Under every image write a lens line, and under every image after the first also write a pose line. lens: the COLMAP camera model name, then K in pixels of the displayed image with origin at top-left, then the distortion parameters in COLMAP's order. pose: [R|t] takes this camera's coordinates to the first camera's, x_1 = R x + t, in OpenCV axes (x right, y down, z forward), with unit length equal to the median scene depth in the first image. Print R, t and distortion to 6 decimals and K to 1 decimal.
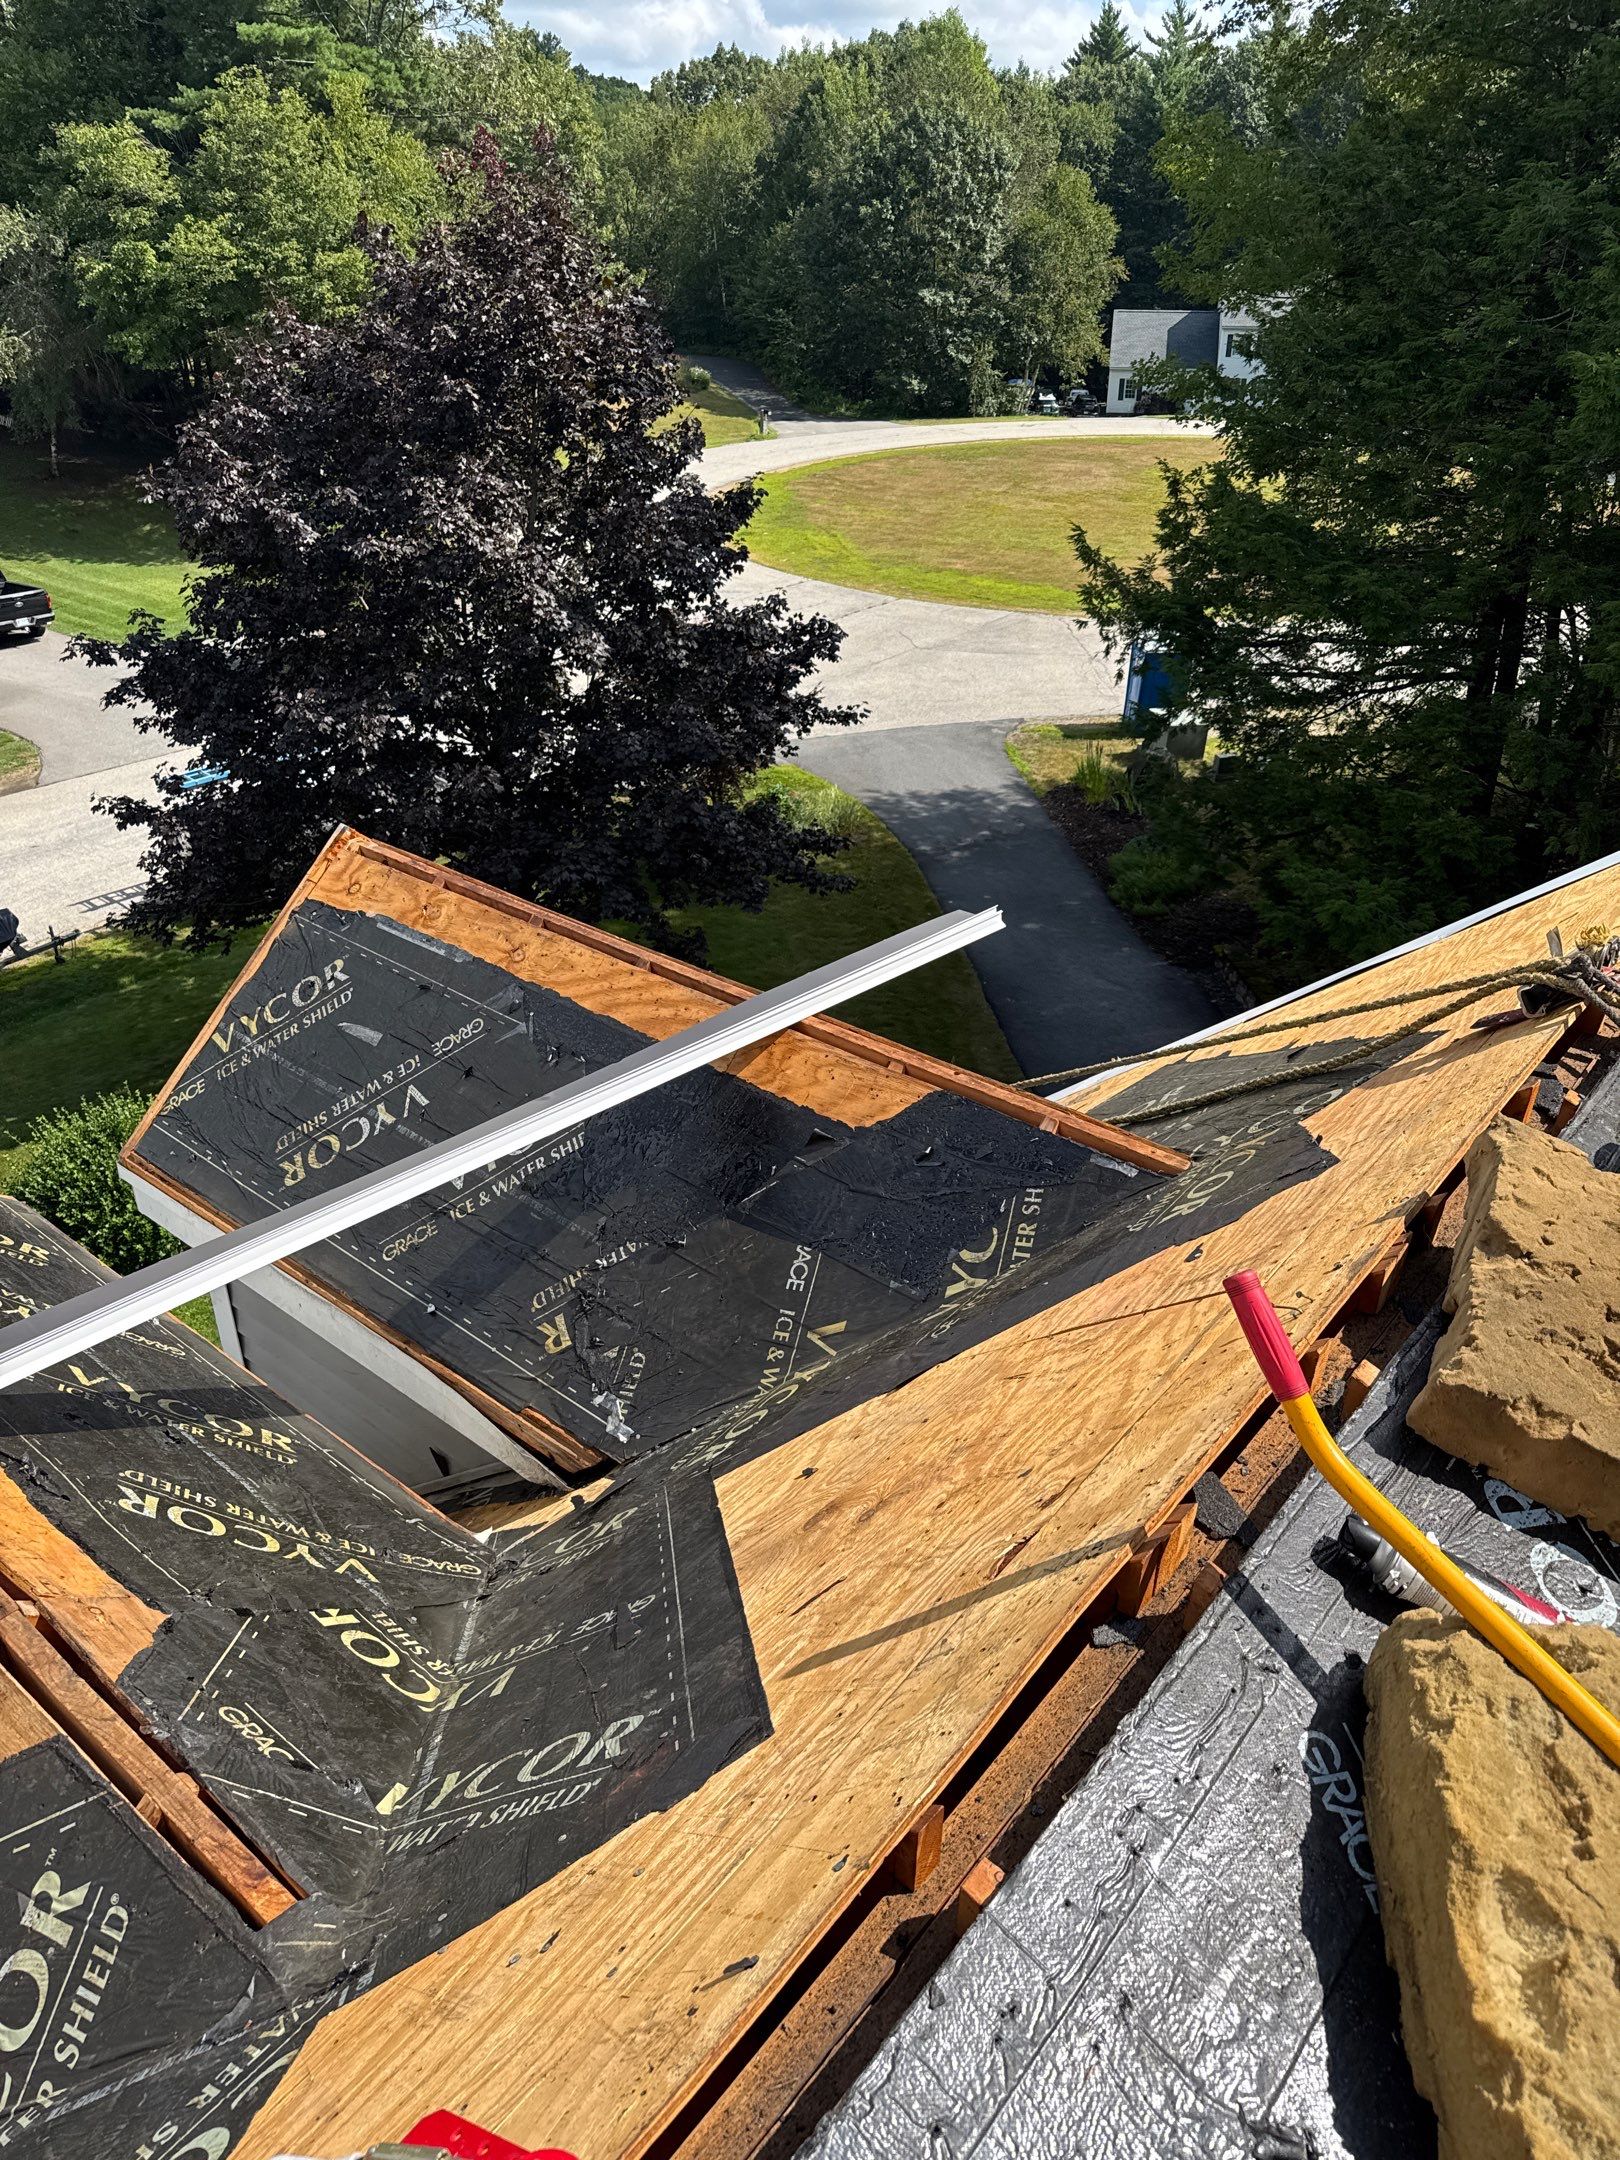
lens RADIAL K [[1531.2, 0, 810.0], [0, 1531.2, 1080.0], [0, 0, 1]] dist [0.109175, -0.110441]
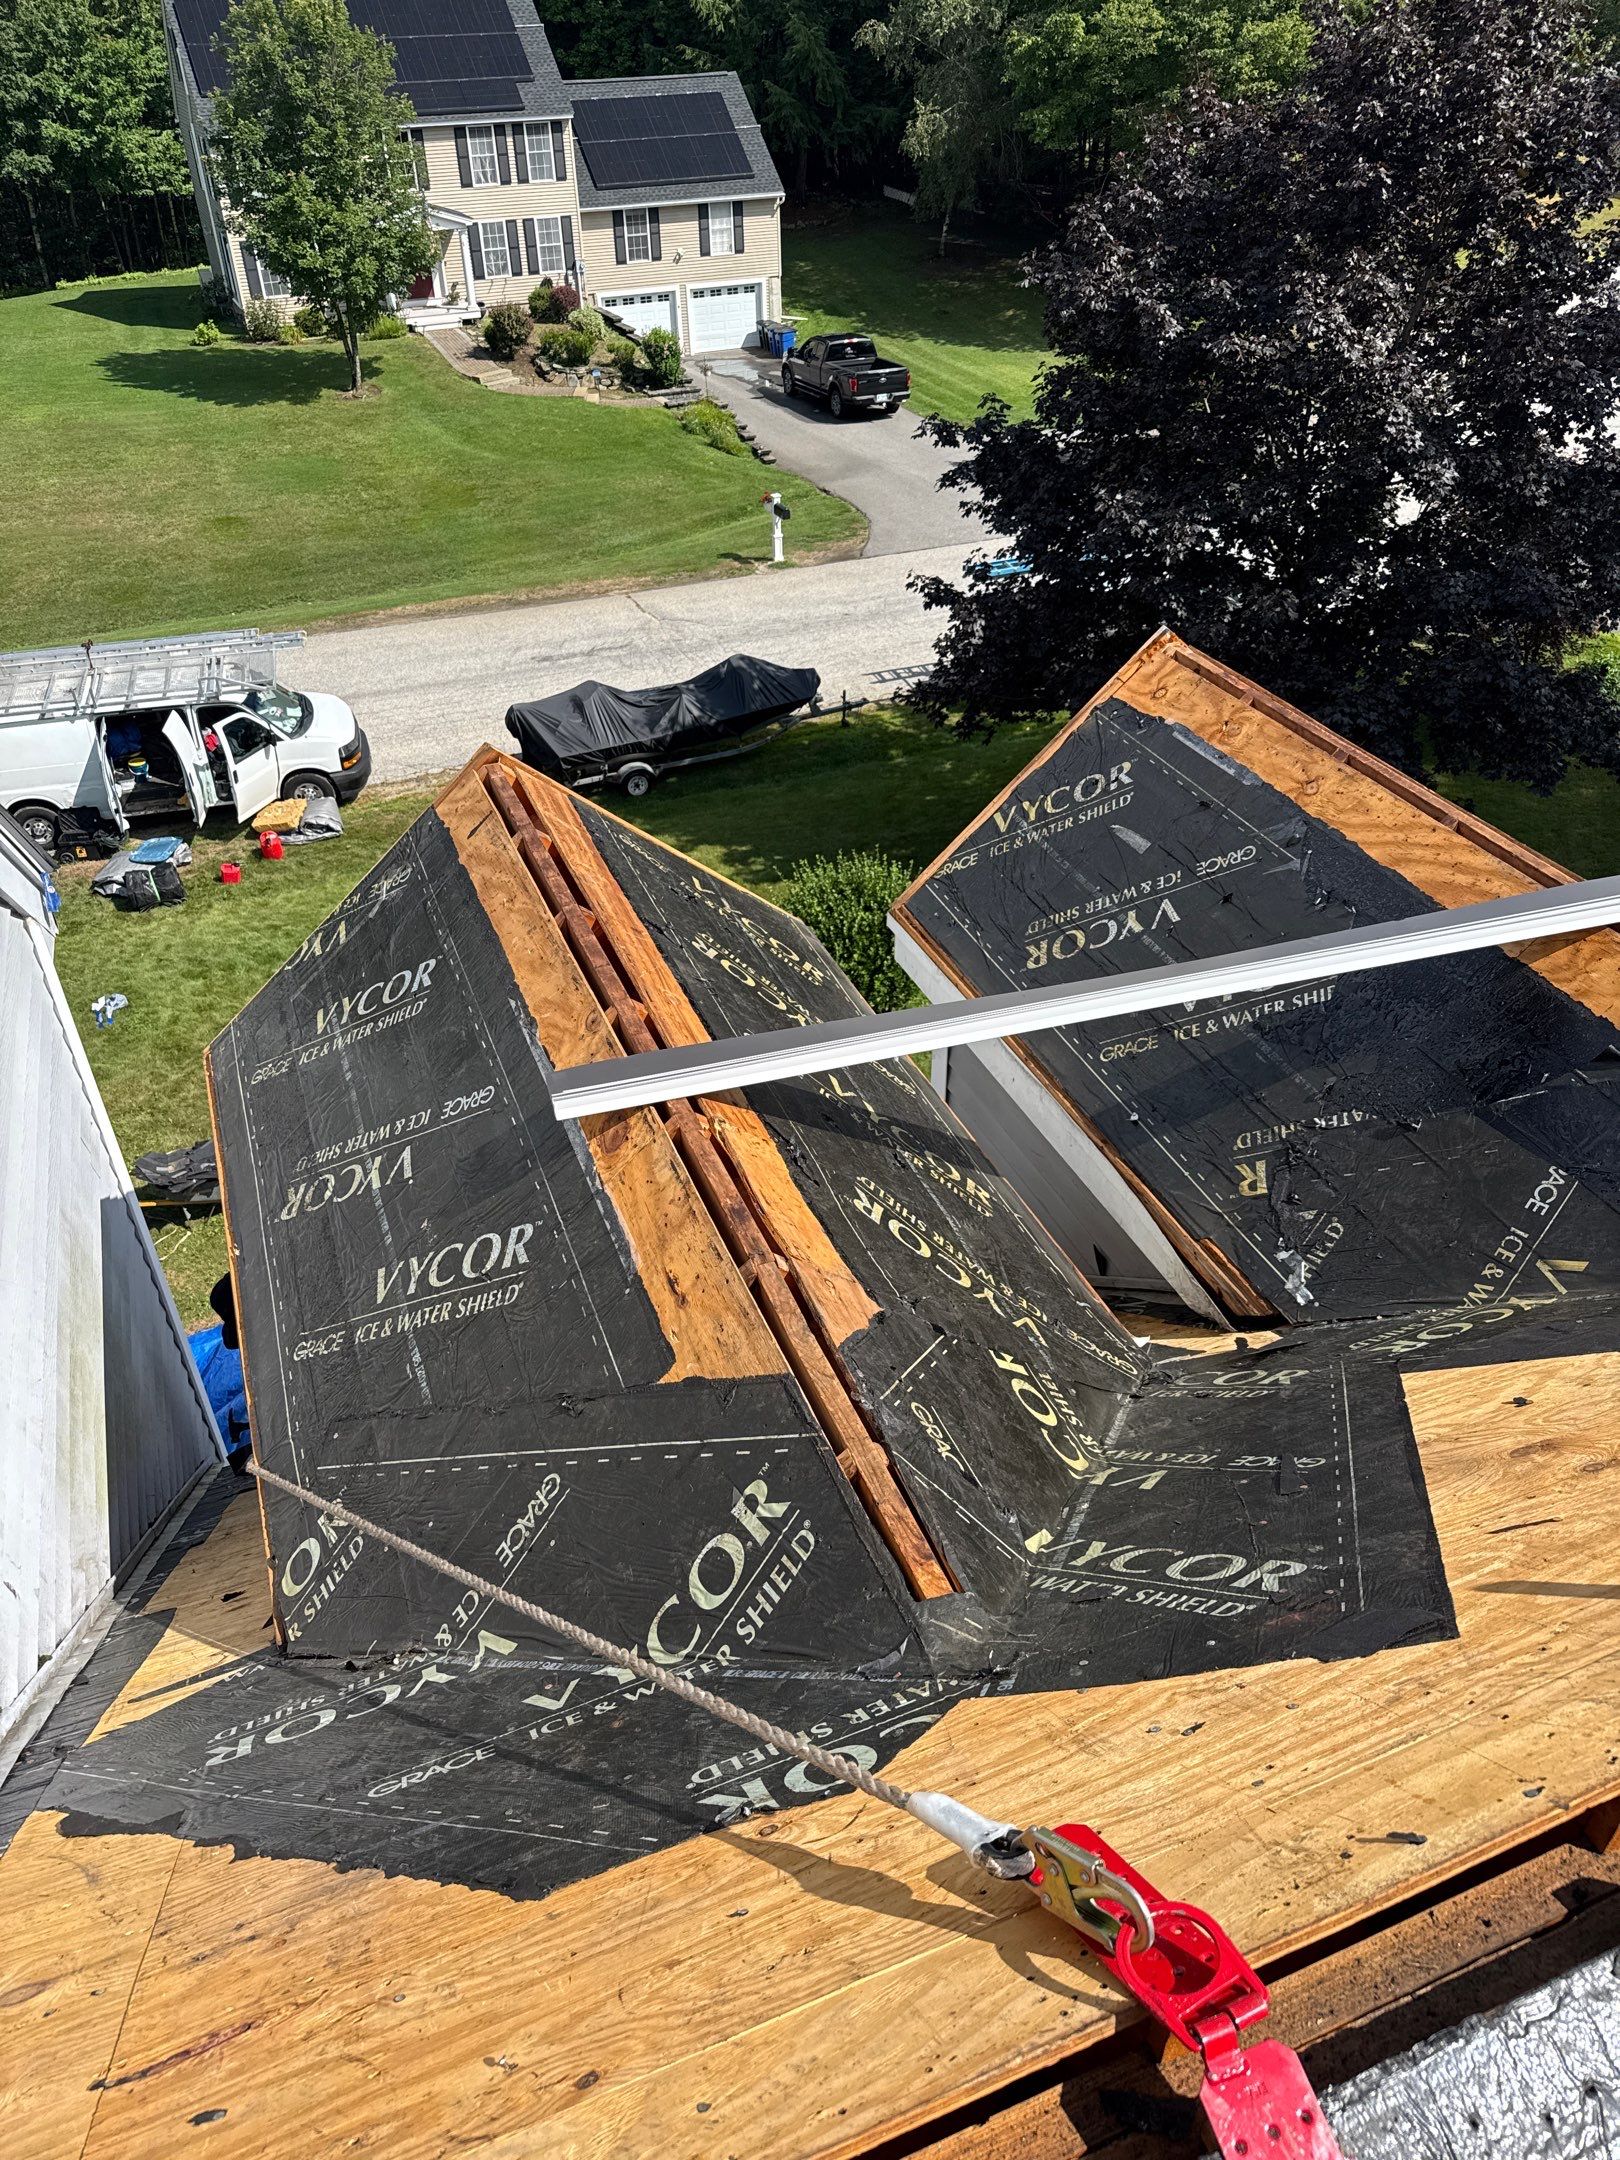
lens RADIAL K [[1531.8, 0, 805.6], [0, 1531.8, 1067.9], [0, 0, 1]] dist [0.099195, -0.090104]
pose [[0.877973, 0.262412, -0.400379, -0.035214], [-0.220589, 0.964053, 0.148129, 0.012461], [0.424858, -0.041734, 0.904298, -0.009205]]
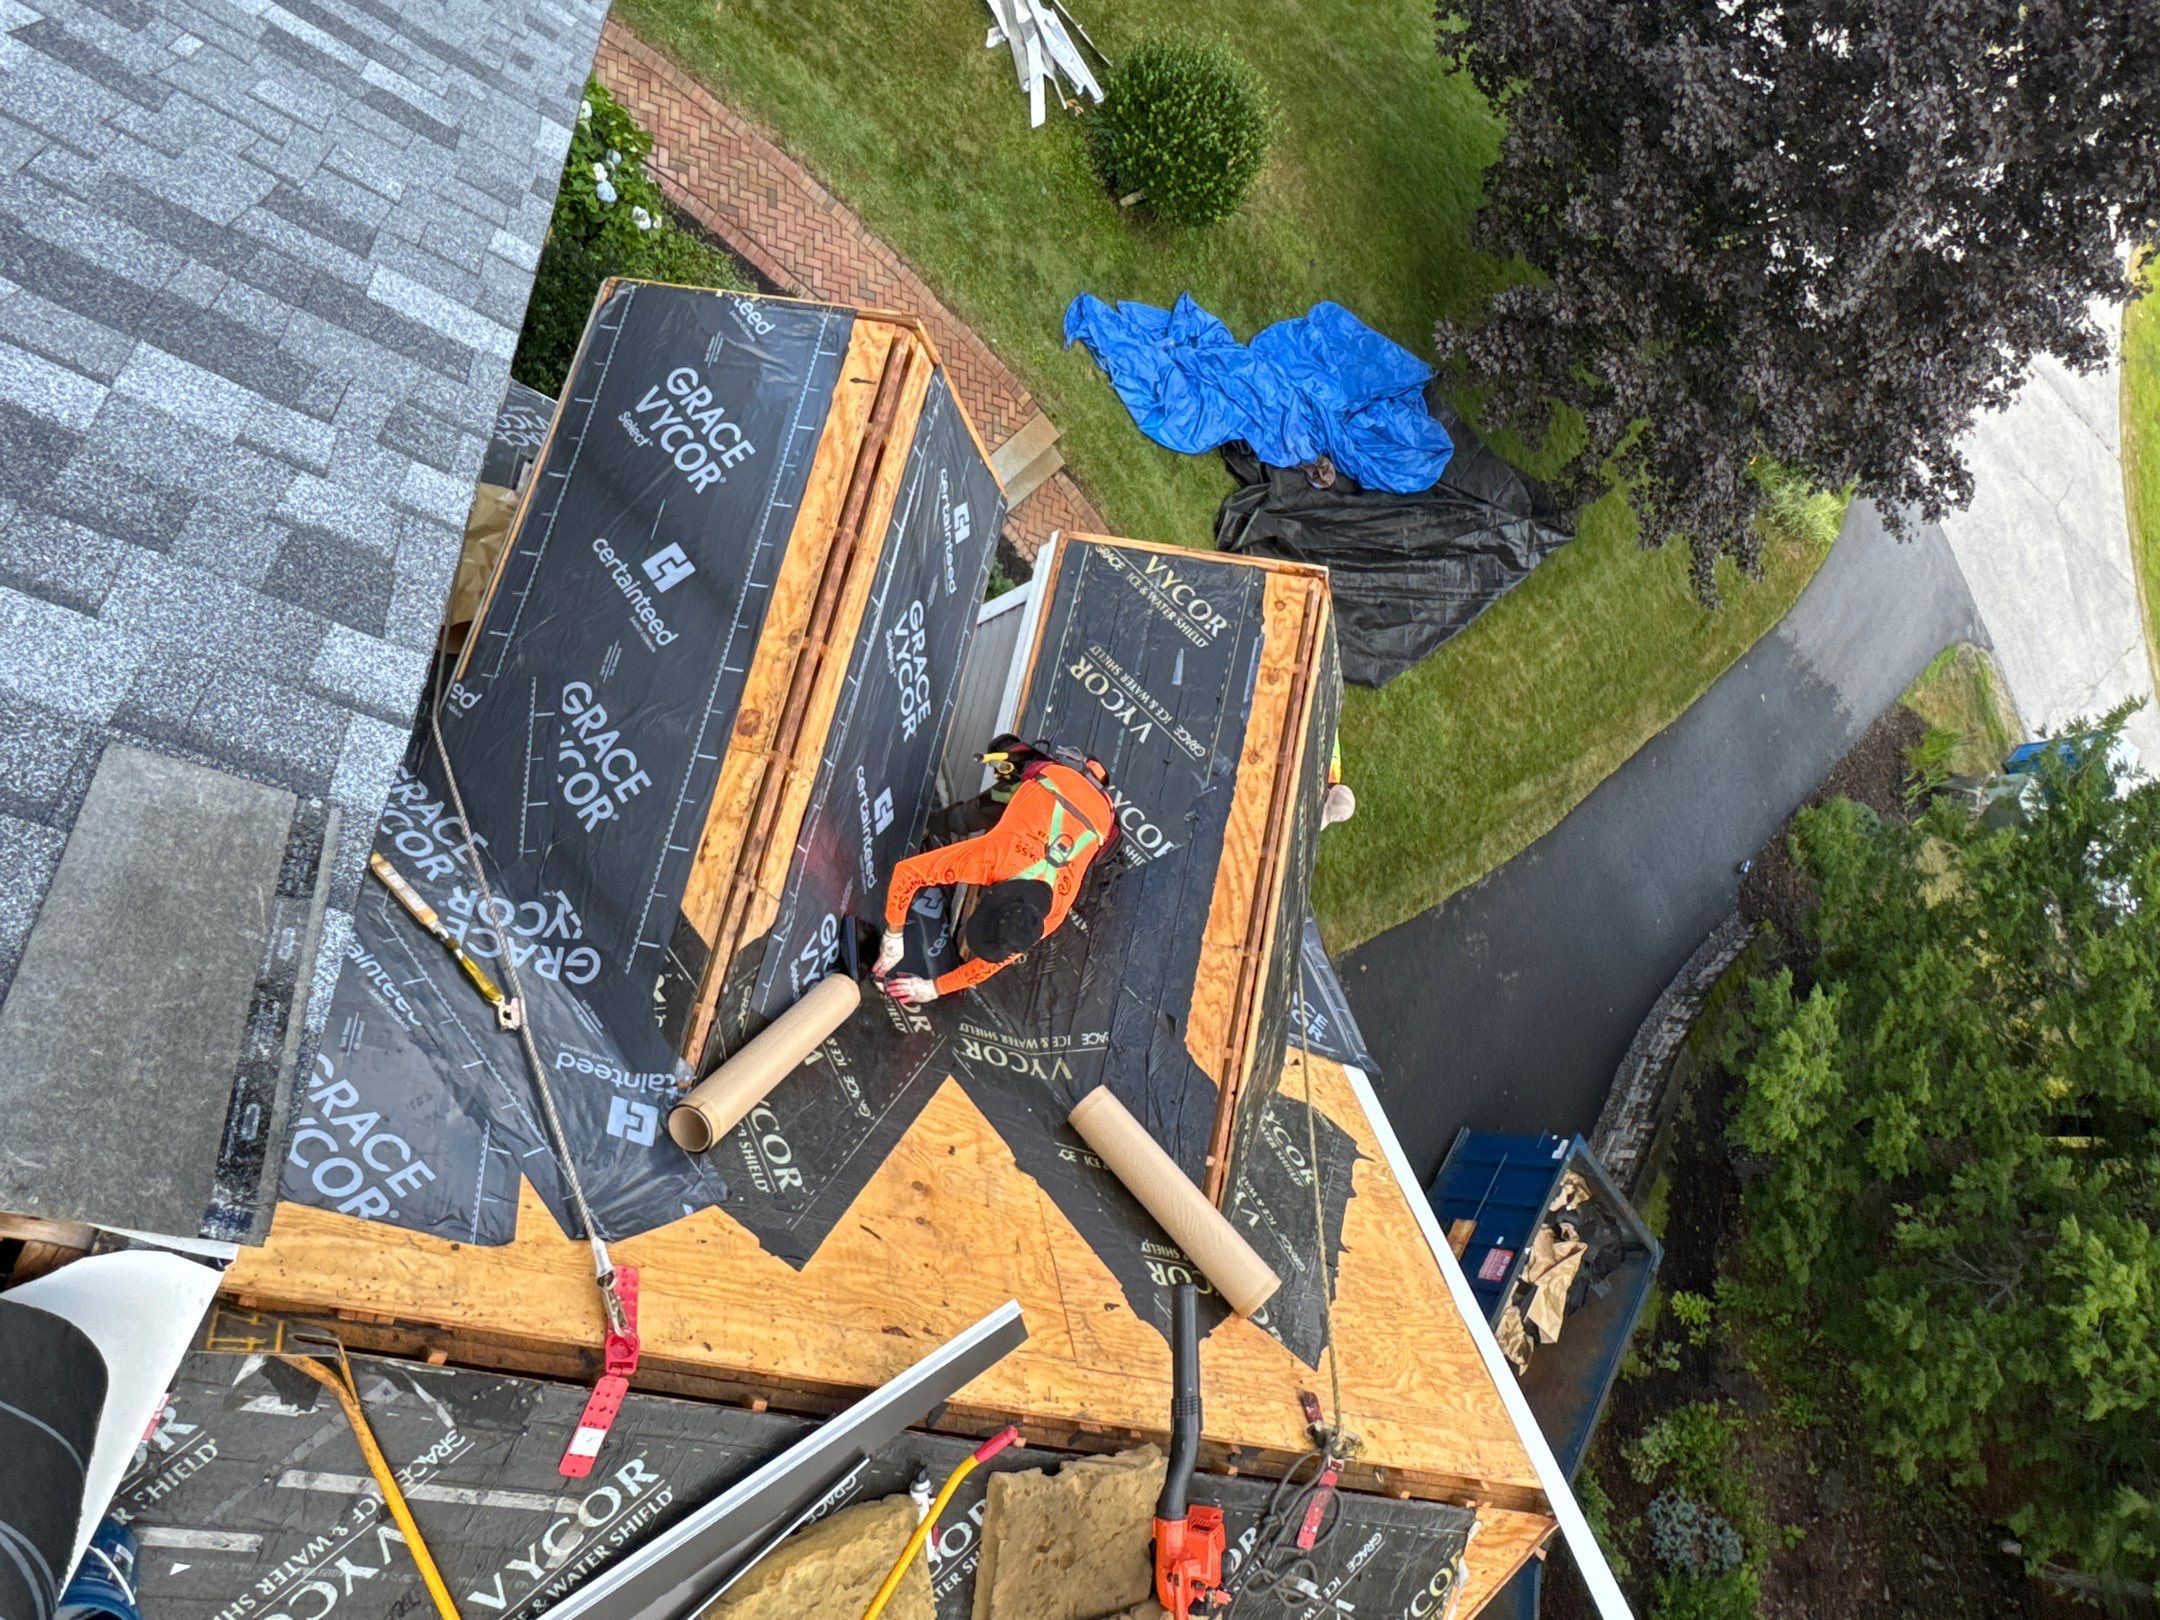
lens RADIAL K [[1401.1, 0, 1080.0], [0, 1401.1, 810.0], [0, 0, 1]] dist [0.023759, 0.000654]
pose [[0.358104, 0.930515, 0.076839, -0.313755], [-0.863102, 0.298522, 0.407356, -0.488206], [0.356112, -0.212196, 0.910031, -0.337624]]
